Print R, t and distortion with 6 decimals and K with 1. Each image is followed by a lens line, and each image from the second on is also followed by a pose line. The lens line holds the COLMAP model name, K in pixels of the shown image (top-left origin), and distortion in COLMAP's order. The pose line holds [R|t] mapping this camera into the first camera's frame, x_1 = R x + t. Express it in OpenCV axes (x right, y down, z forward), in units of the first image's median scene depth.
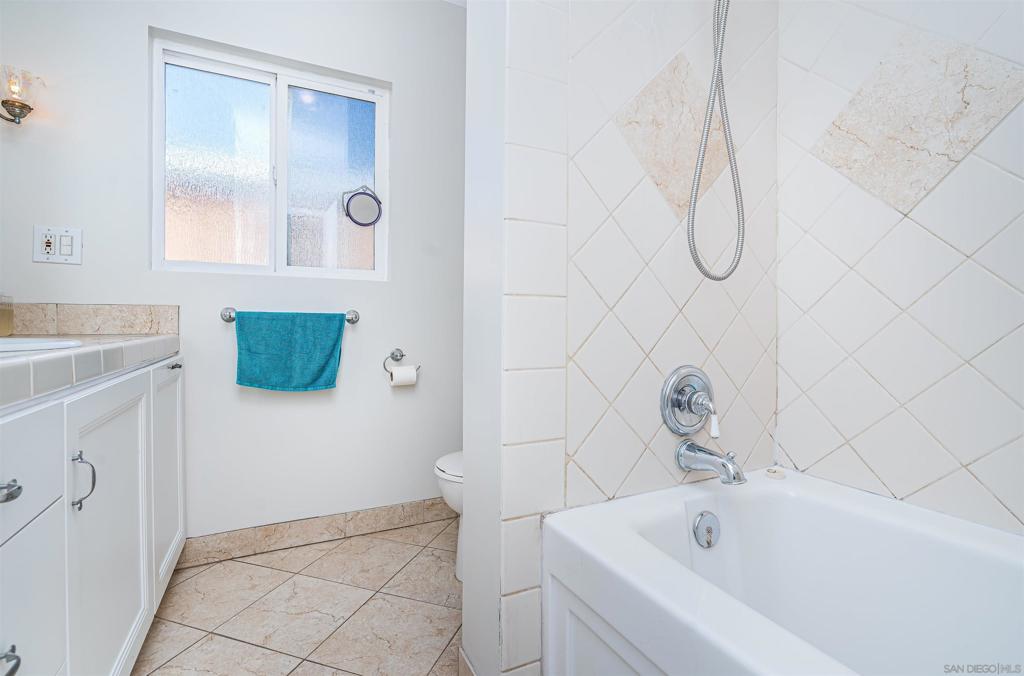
lens RADIAL K [[462.7, 0, 497.4], [0, 462.7, 319.3], [0, 0, 1]] dist [-0.002758, 0.000744]
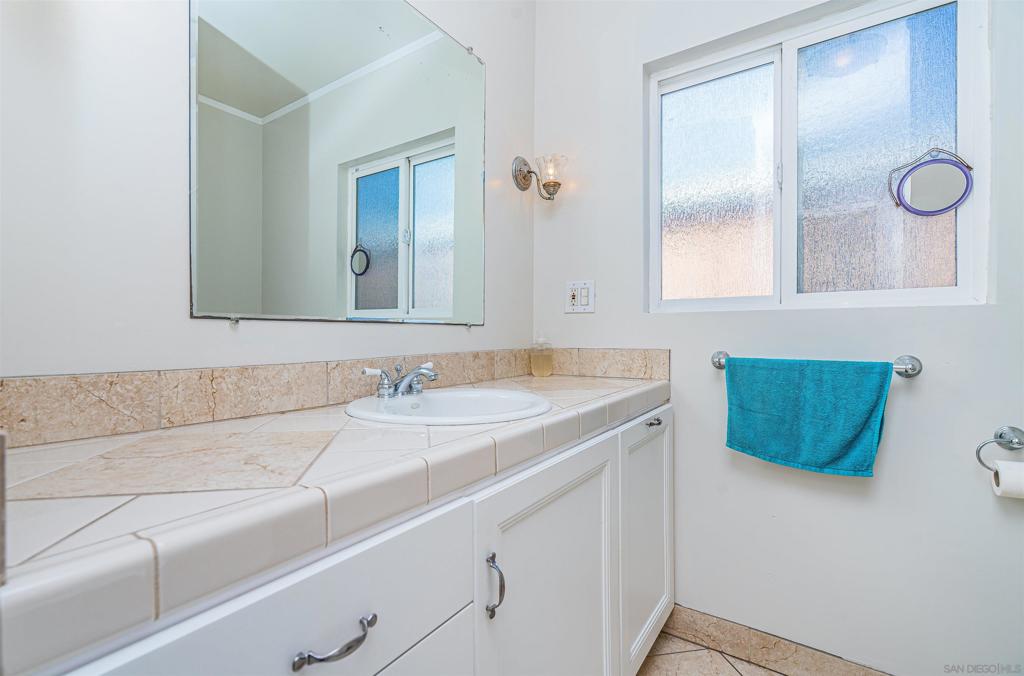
lens RADIAL K [[448.9, 0, 512.0], [0, 448.9, 338.0], [0, 0, 1]] dist [-0.016528, 0.007069]
pose [[0.484438, 0.005706, -0.874807, -0.056150], [0.013866, 0.999803, 0.014200, -0.072654], [0.874716, -0.019009, 0.484264, 0.295489]]
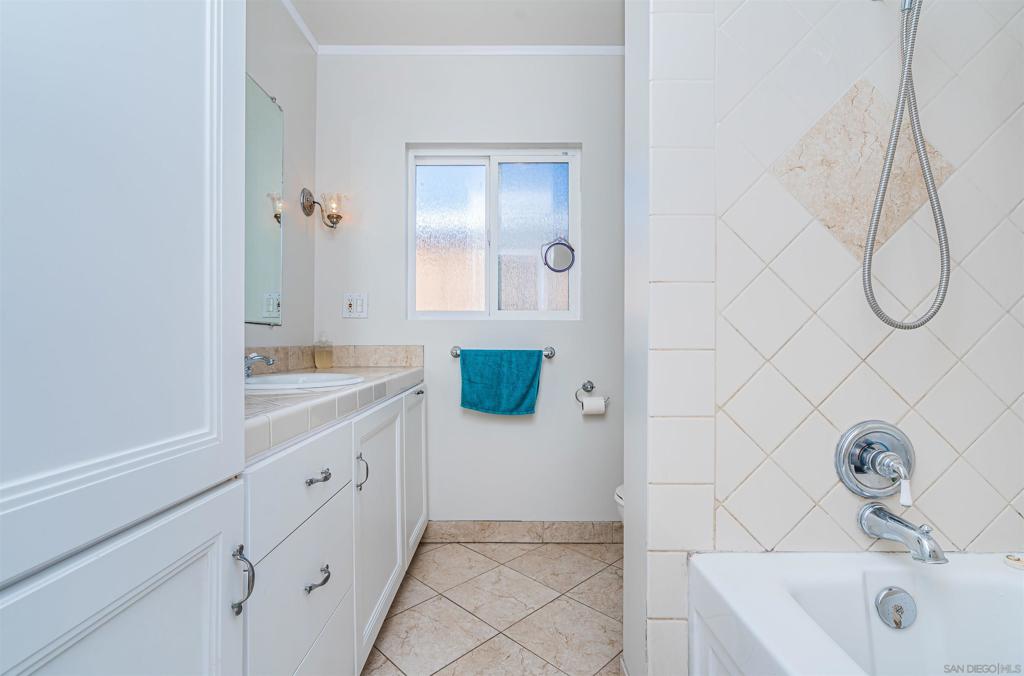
lens RADIAL K [[456.7, 0, 507.5], [0, 456.7, 330.3], [0, 0, 1]] dist [-0.008036, 0.008384]
pose [[0.899319, -0.014521, -0.437052, 0.114603], [0.007169, 0.999804, -0.018465, -0.049143], [0.437235, 0.013473, 0.899246, -0.091399]]
